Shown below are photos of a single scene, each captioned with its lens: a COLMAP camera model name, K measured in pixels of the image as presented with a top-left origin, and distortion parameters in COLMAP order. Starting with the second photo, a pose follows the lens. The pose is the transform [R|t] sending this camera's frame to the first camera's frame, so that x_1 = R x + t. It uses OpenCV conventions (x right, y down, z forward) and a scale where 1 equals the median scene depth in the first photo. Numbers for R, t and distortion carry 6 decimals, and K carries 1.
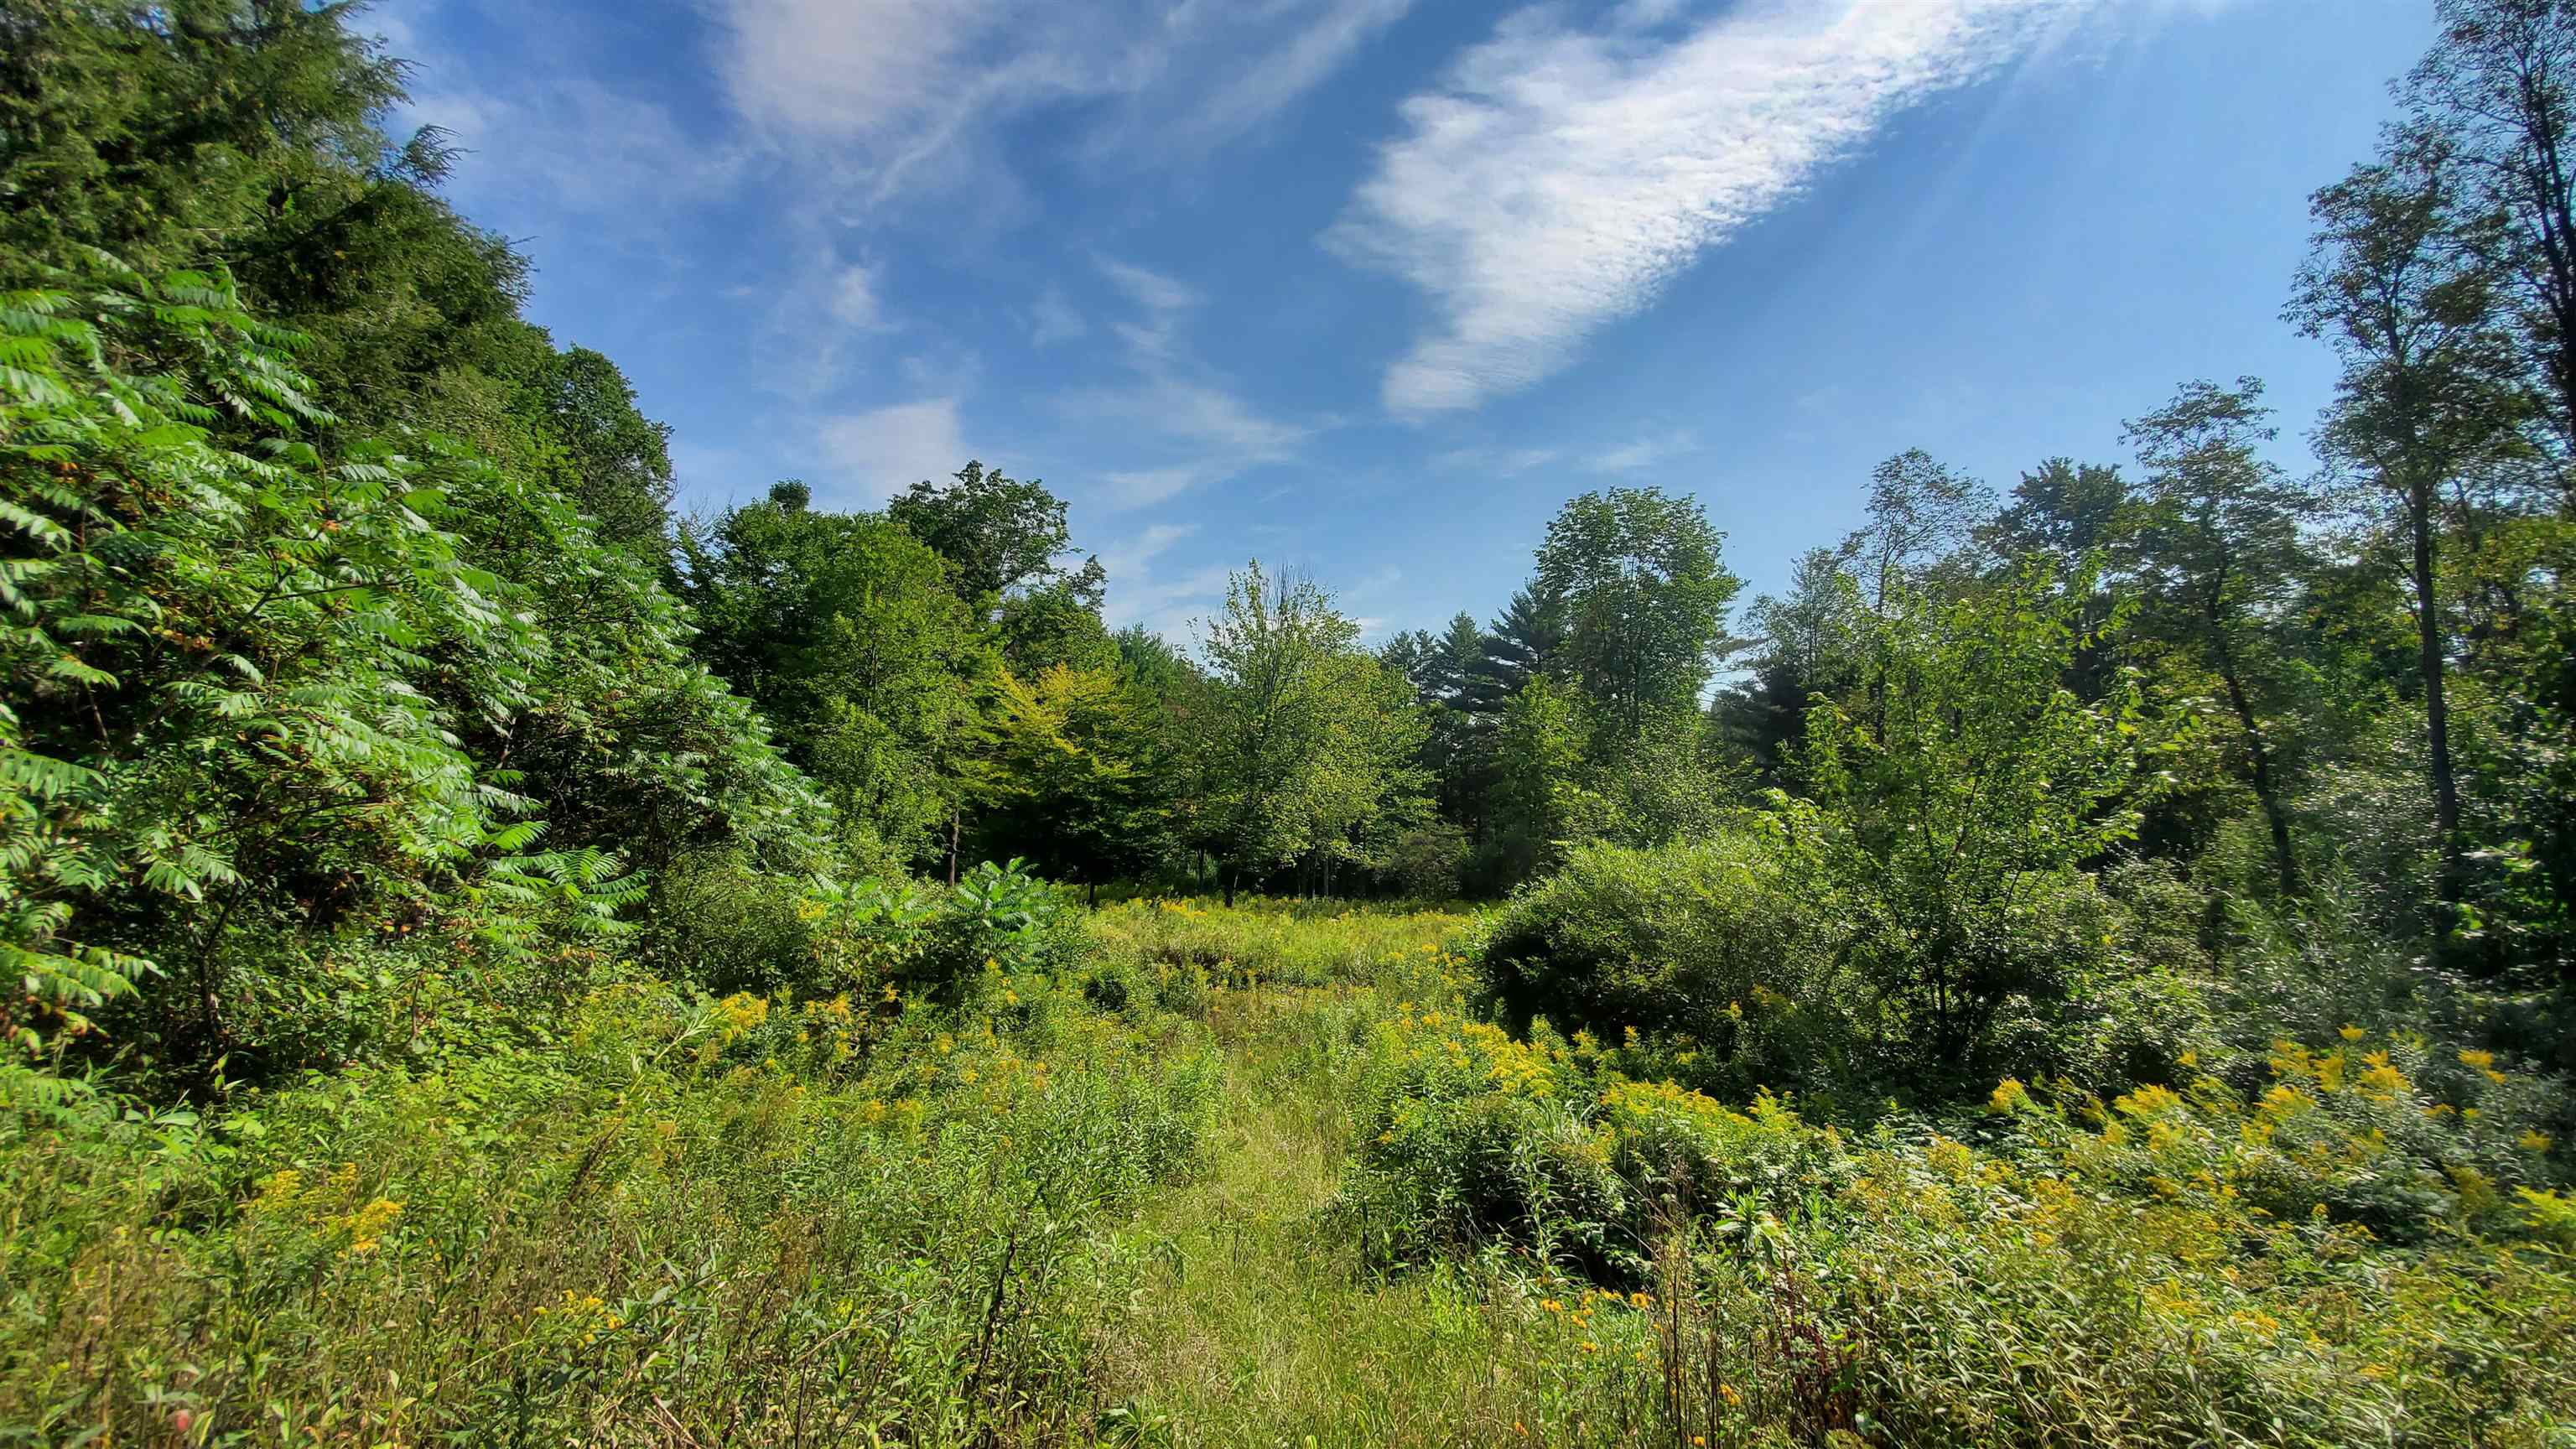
lens RADIAL K [[982.0, 0, 1286.3], [0, 982.0, 710.8], [0, 0, 1]] dist [-0.007866, -0.000233]
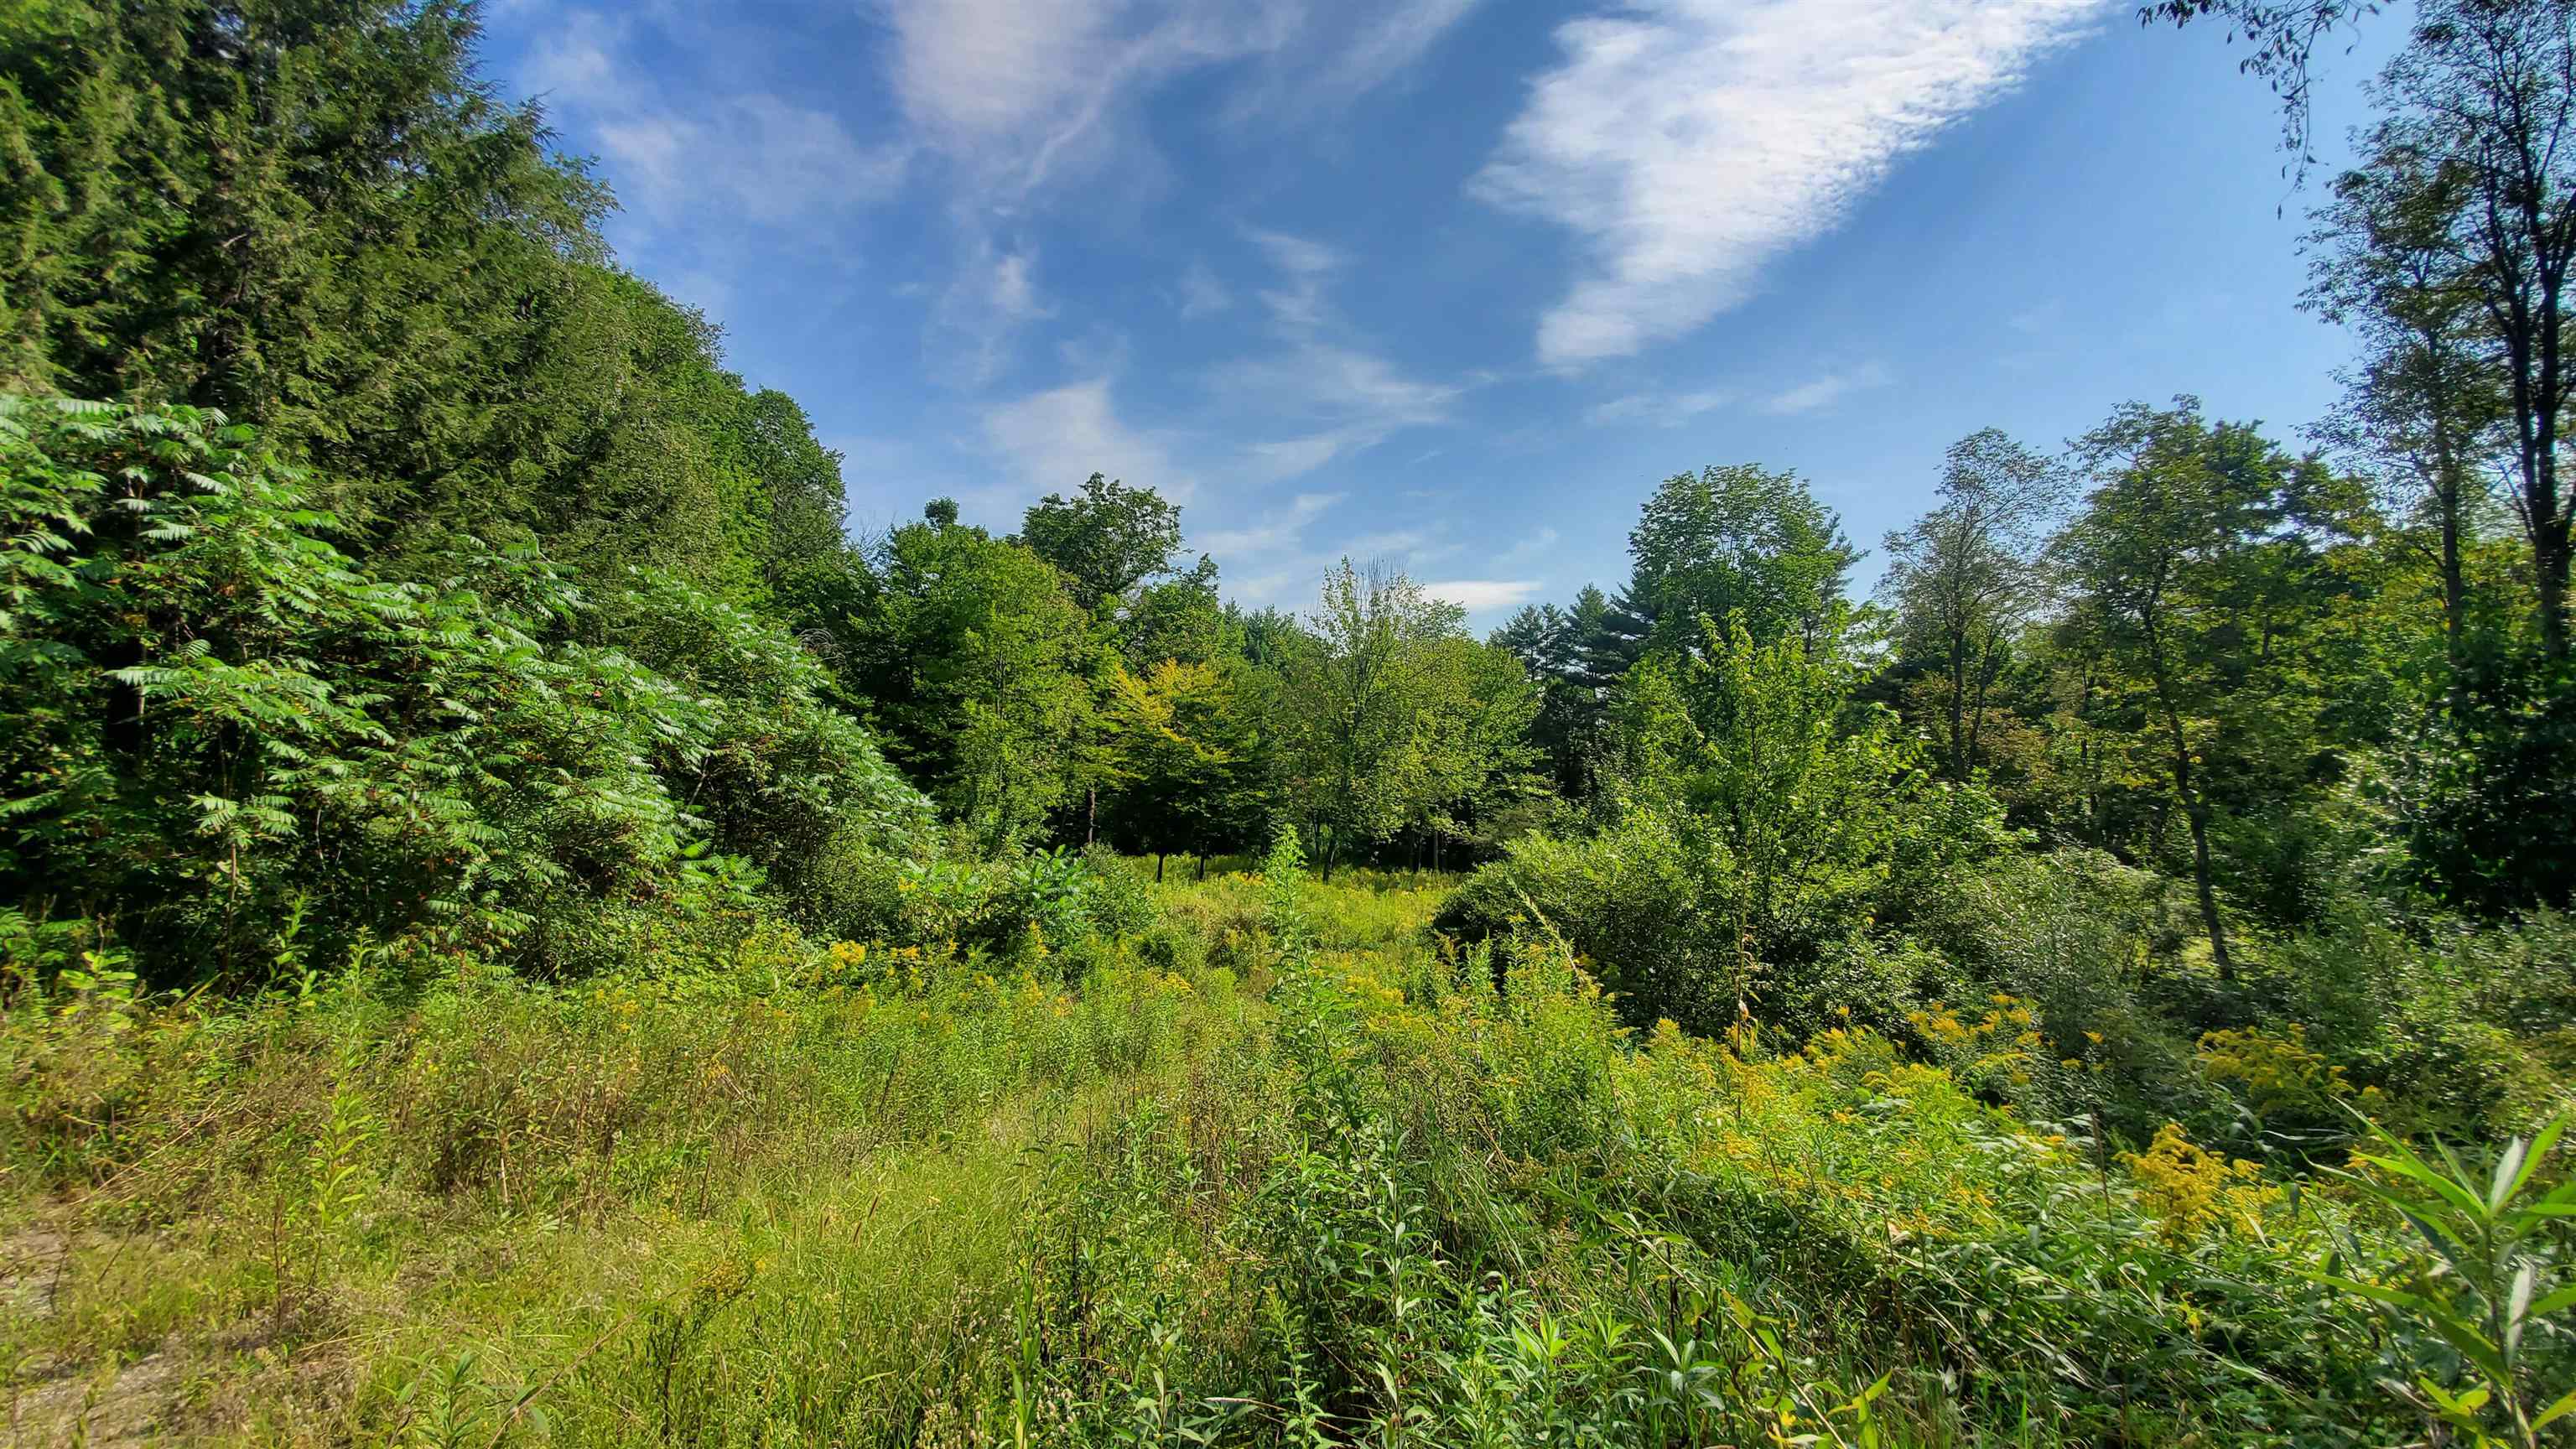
lens RADIAL K [[1001.8, 0, 1288.0], [0, 1001.8, 724.5], [0, 0, 1]] dist [0.021035, -0.020732]
pose [[0.985394, -0.011874, -0.169874, 0.079234], [0.020189, 0.998676, 0.047309, -0.021857], [0.169088, -0.050048, 0.984330, -0.081942]]
